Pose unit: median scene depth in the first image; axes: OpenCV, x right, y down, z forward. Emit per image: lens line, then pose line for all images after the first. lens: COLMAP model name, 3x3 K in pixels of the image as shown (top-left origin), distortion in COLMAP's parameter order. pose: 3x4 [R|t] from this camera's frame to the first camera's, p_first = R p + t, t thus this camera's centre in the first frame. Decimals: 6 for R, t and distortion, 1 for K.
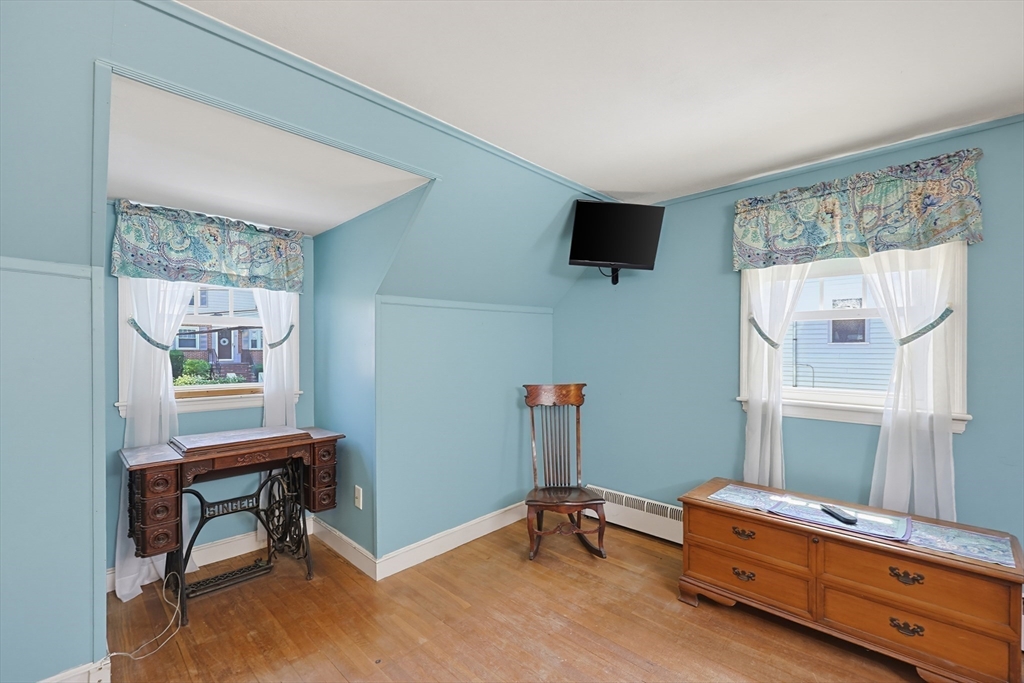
lens RADIAL K [[439.0, 0, 525.5], [0, 439.0, 352.7], [0, 0, 1]] dist [-0.001924, 0.001097]
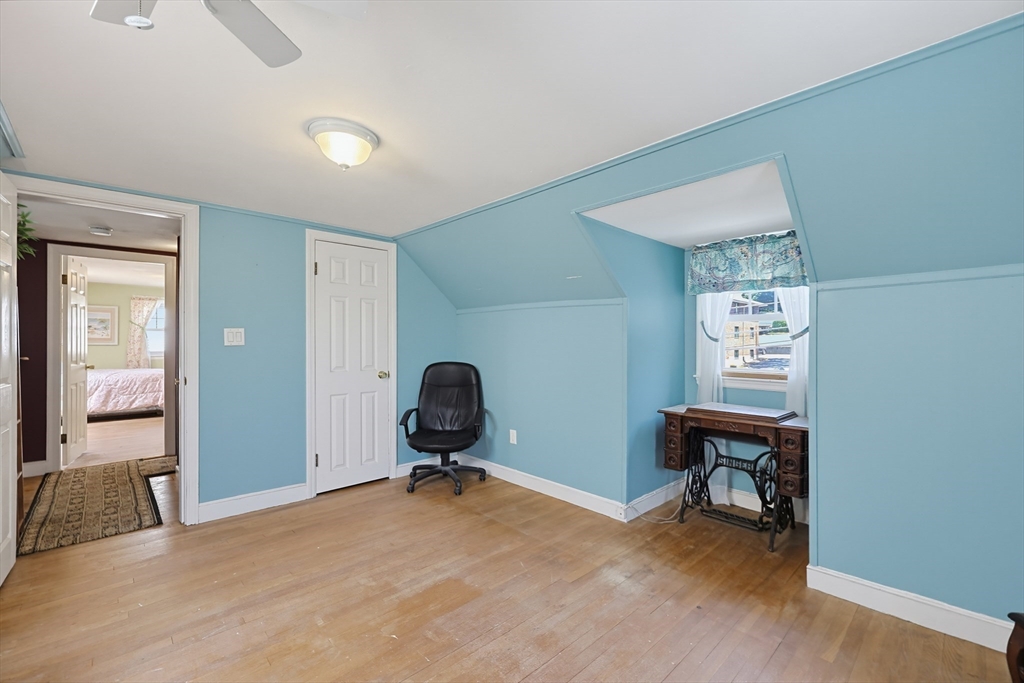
lens RADIAL K [[439.0, 0, 518.0], [0, 439.0, 336.1], [0, 0, 1]] dist [-0.001924, 0.001097]
pose [[-0.054321, -0.009360, -0.998480, 0.641147], [-0.006222, 0.999940, -0.009035, -0.005956], [0.998504, 0.005721, -0.054376, 0.426721]]
